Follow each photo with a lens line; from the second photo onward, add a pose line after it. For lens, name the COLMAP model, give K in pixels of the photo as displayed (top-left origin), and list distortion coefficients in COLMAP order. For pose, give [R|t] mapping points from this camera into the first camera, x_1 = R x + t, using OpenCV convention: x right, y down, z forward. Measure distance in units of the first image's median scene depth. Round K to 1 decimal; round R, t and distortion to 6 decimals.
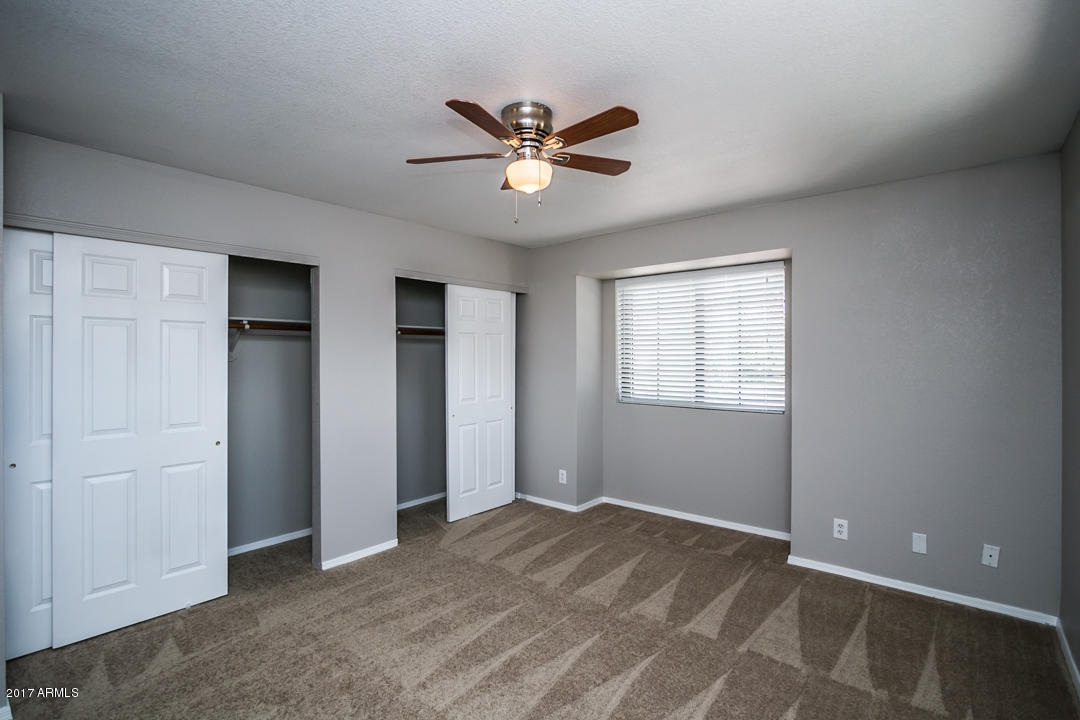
lens RADIAL K [[510.3, 0, 538.5], [0, 510.3, 357.2], [0, 0, 1]] dist [-0.012132, 0.000030]
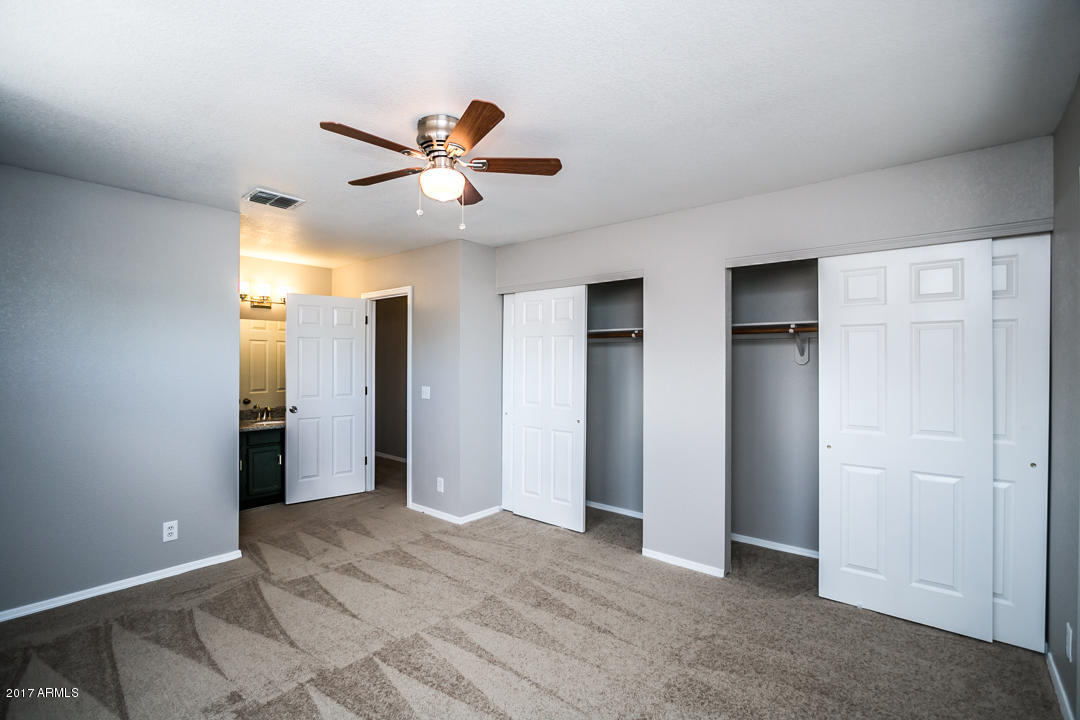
lens RADIAL K [[509.6, 0, 537.8], [0, 509.6, 373.8], [0, 0, 1]] dist [-0.012711, -0.000404]
pose [[-0.010225, 0.032138, -0.999431, 0.564738], [-0.005113, 0.999469, 0.032191, -0.005274], [0.999935, 0.005439, -0.010055, 0.664520]]
